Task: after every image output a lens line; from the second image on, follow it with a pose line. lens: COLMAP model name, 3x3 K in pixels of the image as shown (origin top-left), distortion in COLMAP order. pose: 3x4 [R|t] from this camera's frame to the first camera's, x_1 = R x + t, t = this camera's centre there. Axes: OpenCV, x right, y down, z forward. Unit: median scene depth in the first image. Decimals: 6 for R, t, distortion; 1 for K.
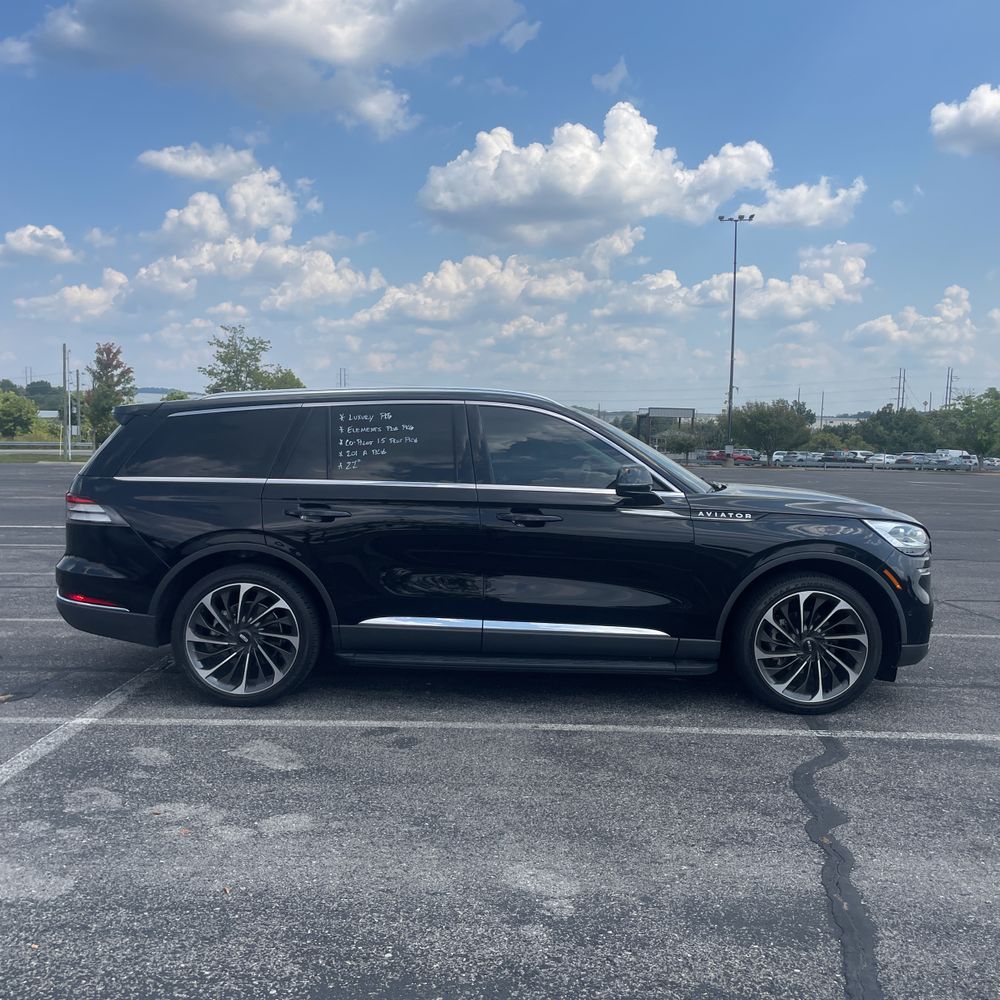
lens RADIAL K [[1010.6, 0, 478.5], [0, 1010.6, 512.2], [0, 0, 1]] dist [0.020418, 0.000000]
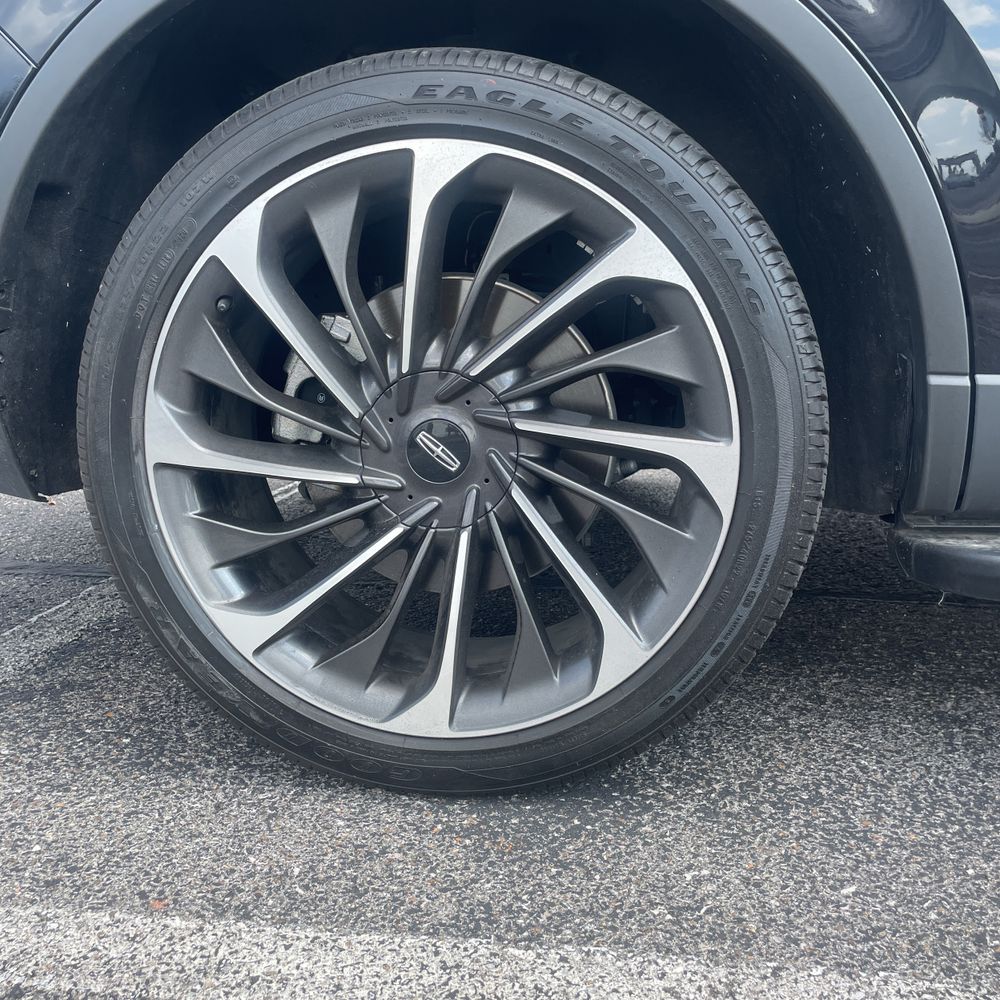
lens RADIAL K [[1081.1, 0, 499.2], [0, 1081.1, 508.8], [0, 0, 1]] dist [0.003040, 0.000000]
pose [[0.987742, 0.002145, -0.156081, -0.188160], [0.021260, 0.988740, 0.148129, 0.104873], [0.154641, -0.149632, 0.976574, 0.798462]]
